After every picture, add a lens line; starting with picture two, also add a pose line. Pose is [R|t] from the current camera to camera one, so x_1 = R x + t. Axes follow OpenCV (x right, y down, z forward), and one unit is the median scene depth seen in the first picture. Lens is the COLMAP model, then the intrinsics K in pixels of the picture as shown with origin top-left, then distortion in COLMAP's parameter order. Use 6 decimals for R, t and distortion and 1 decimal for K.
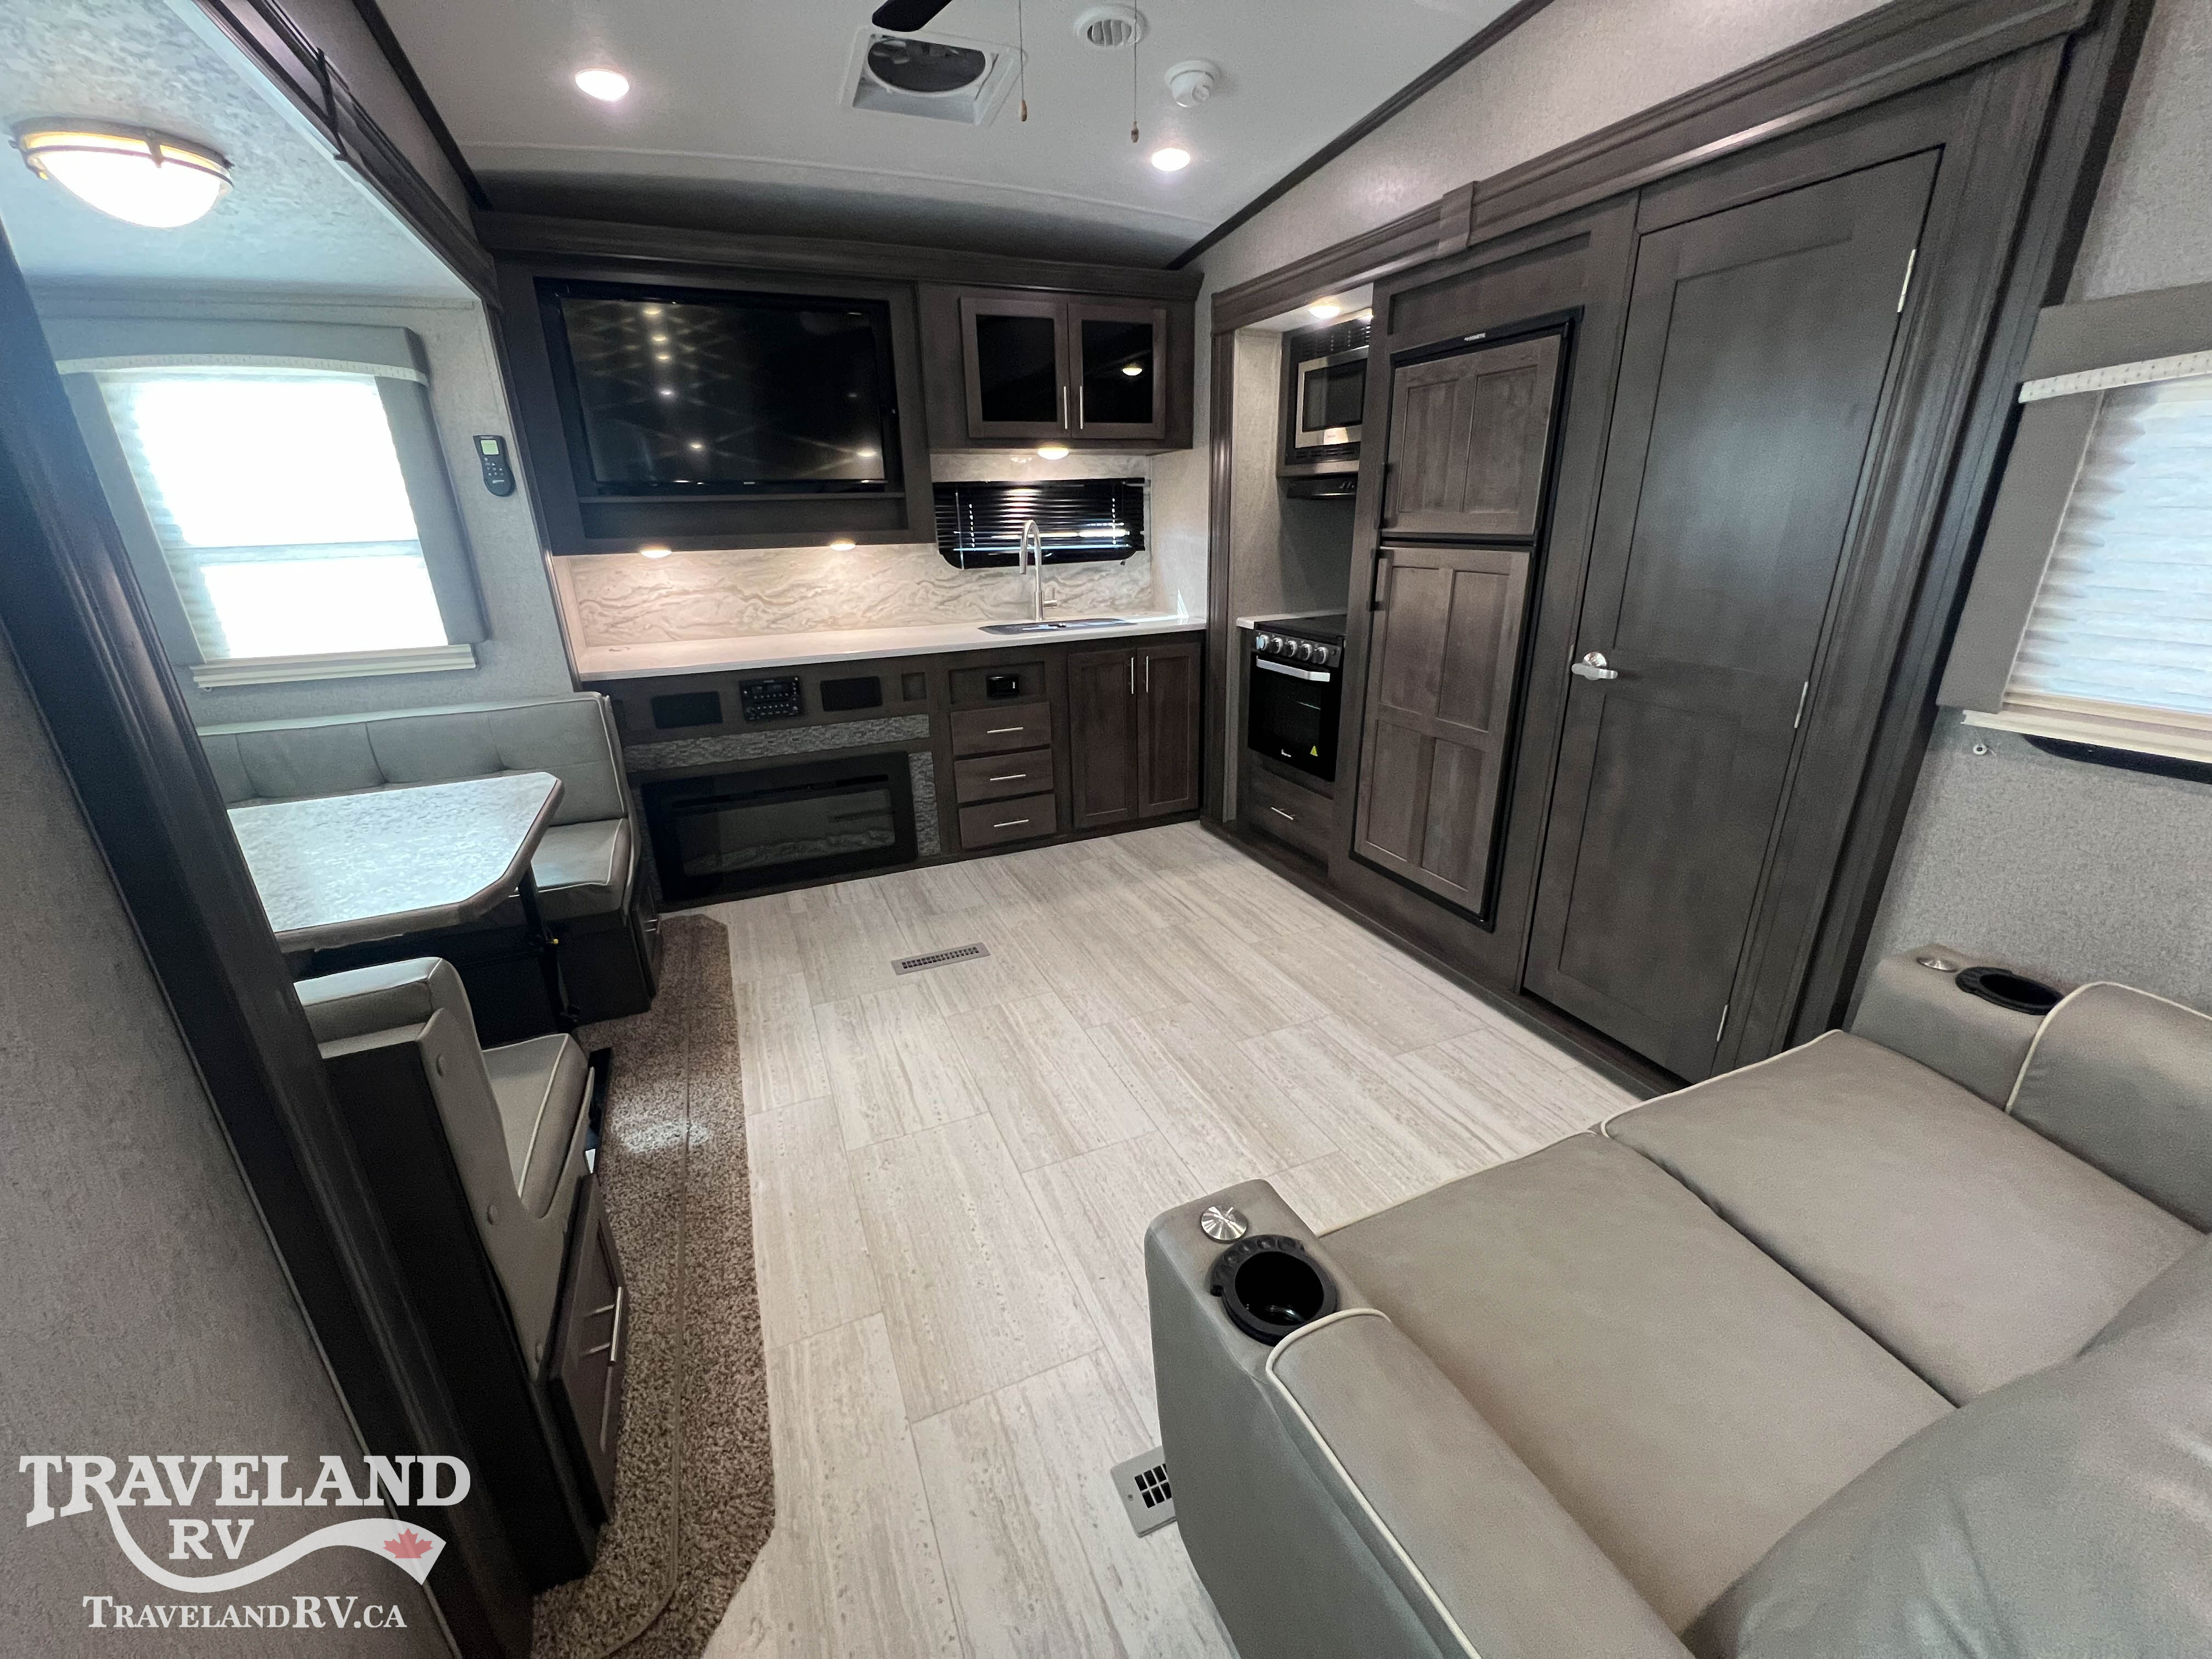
lens RADIAL K [[889.4, 0, 1101.0], [0, 889.4, 829.0], [0, 0, 1]] dist [-0.000339, -0.000251]
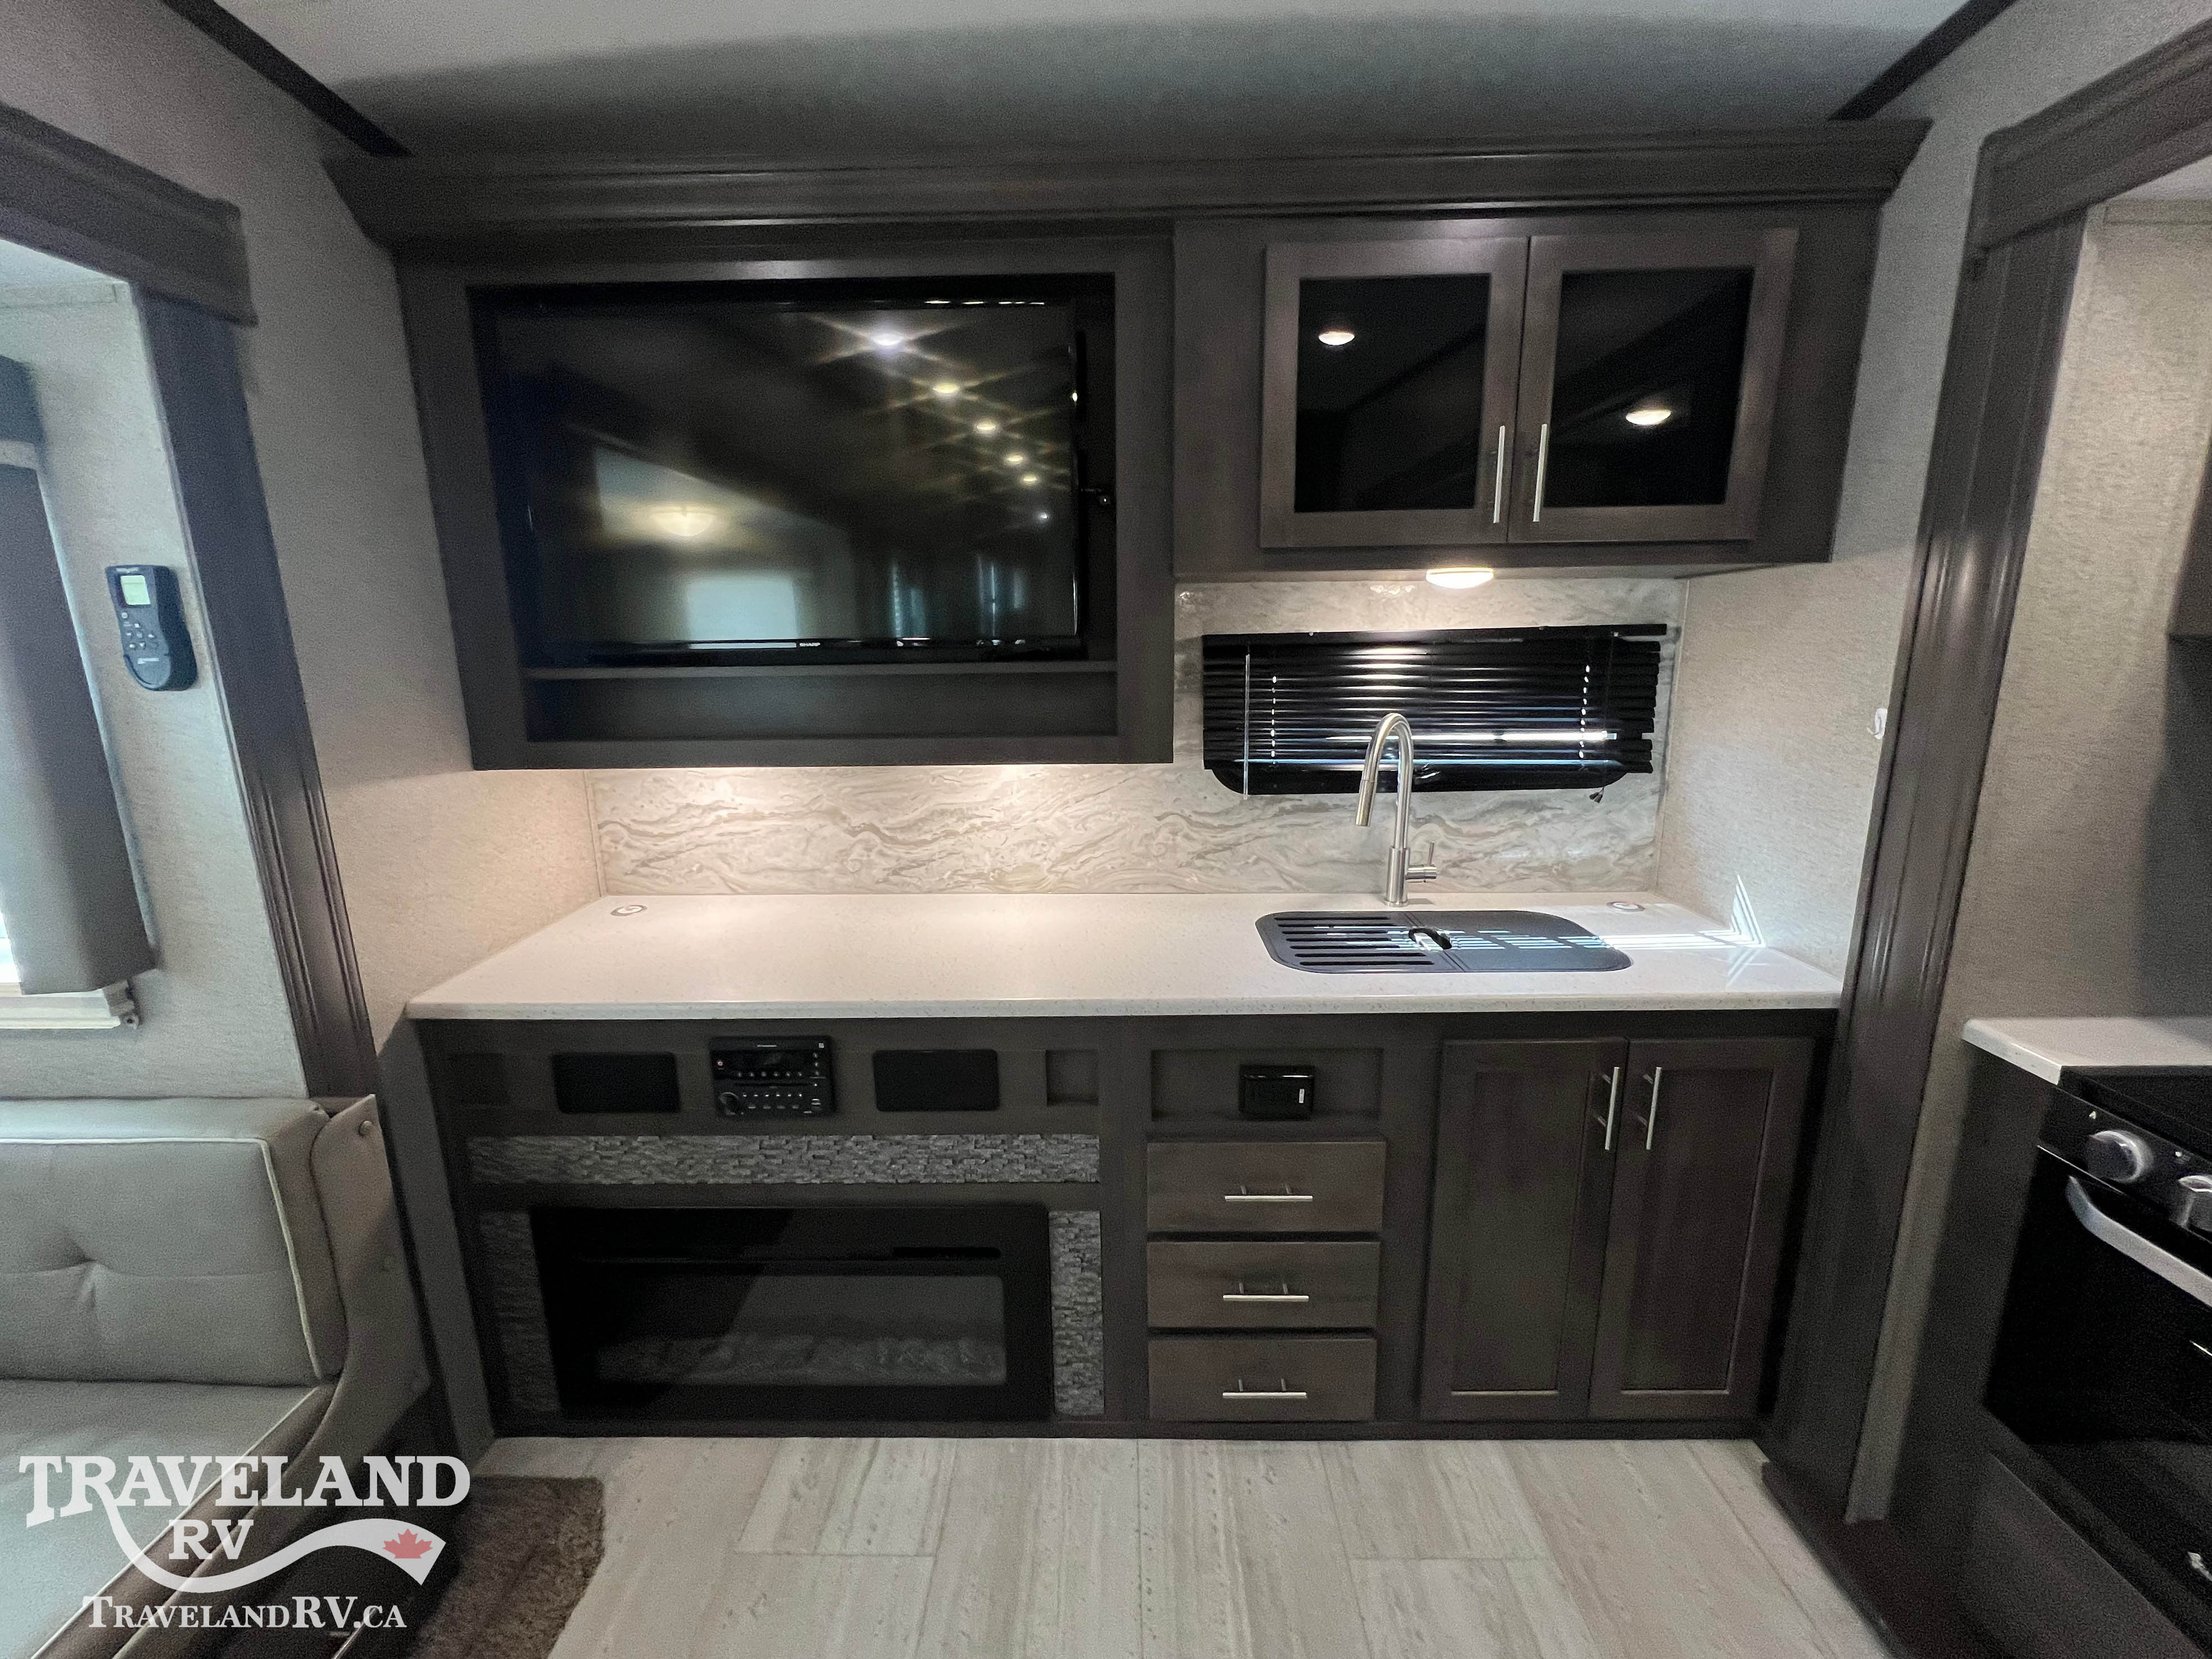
lens RADIAL K [[889.4, 0, 1108.2], [0, 889.4, 820.2], [0, 0, 1]] dist [-0.000339, -0.000251]
pose [[0.909764, 0.094606, -0.404203, -0.026489], [-0.146941, 0.984036, -0.100409, -0.284068], [0.388250, 0.150742, 0.909142, 0.665573]]
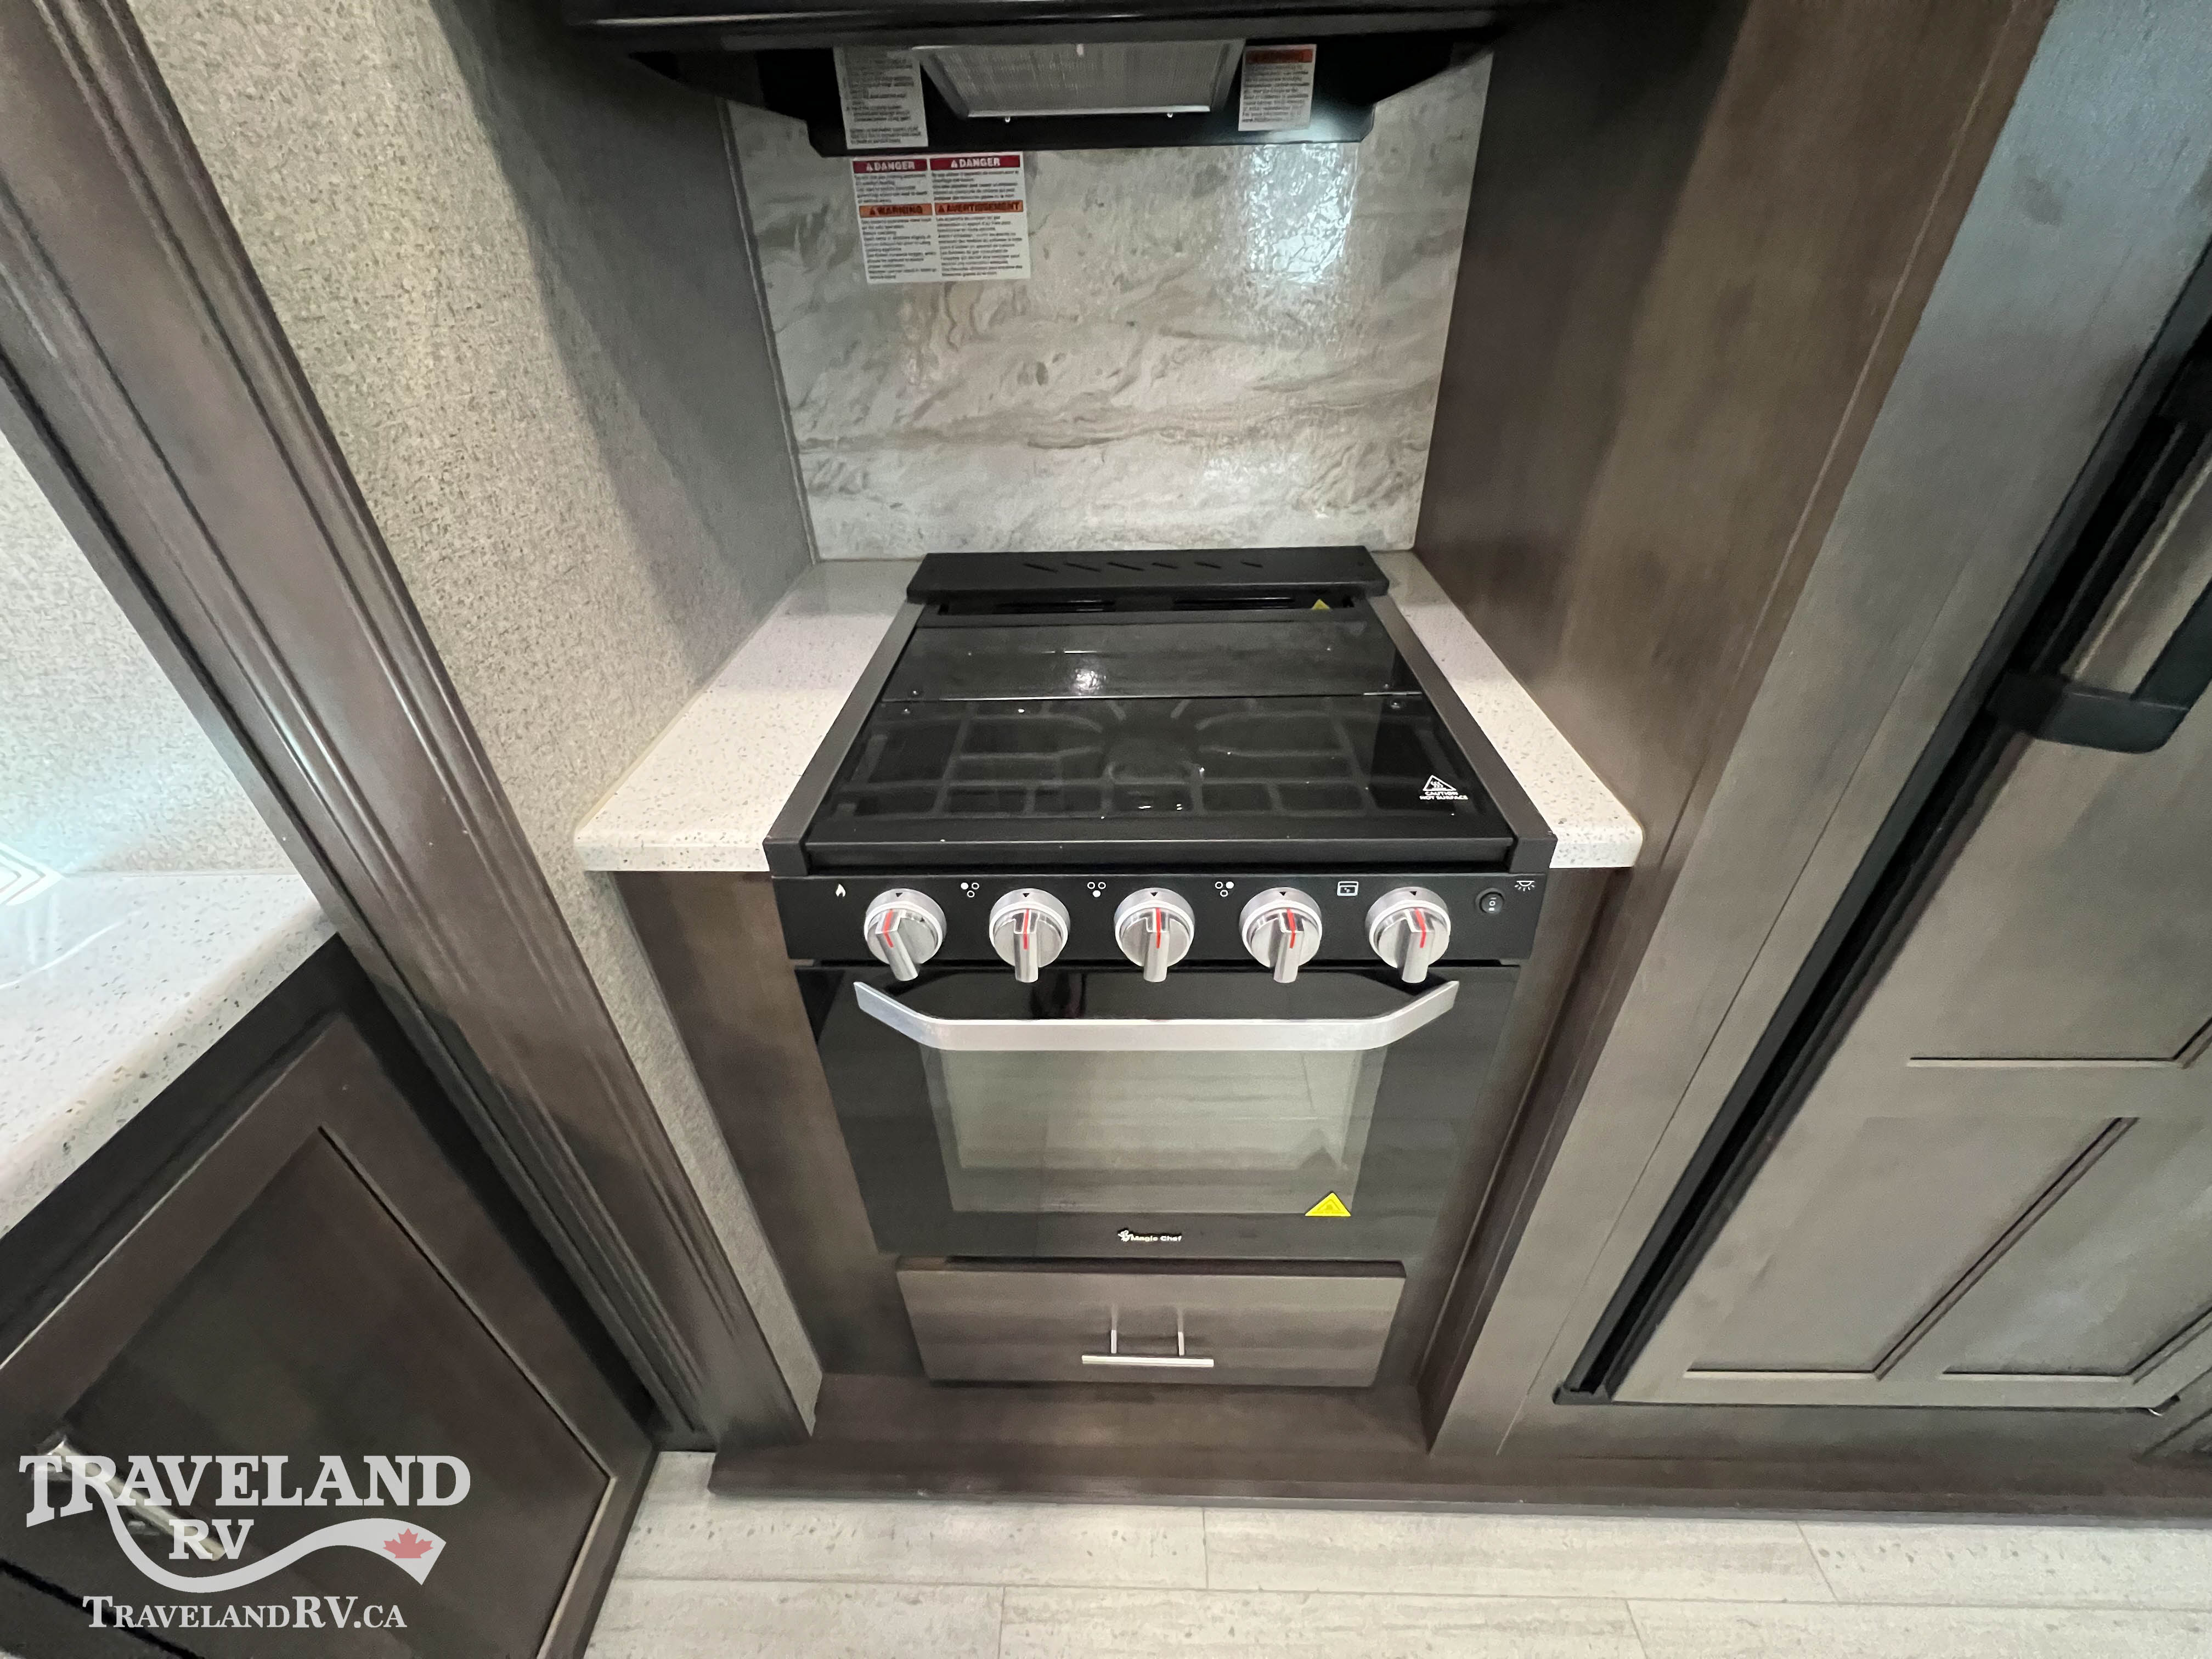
lens RADIAL K [[889.4, 0, 1116.6], [0, 889.4, 826.3], [0, 0, 1]] dist [-0.000339, -0.000251]
pose [[0.409606, -0.500425, 0.762756, 0.077919], [0.315692, 0.862211, 0.396146, -0.340487], [-0.855898, 0.078532, 0.511147, 1.010795]]
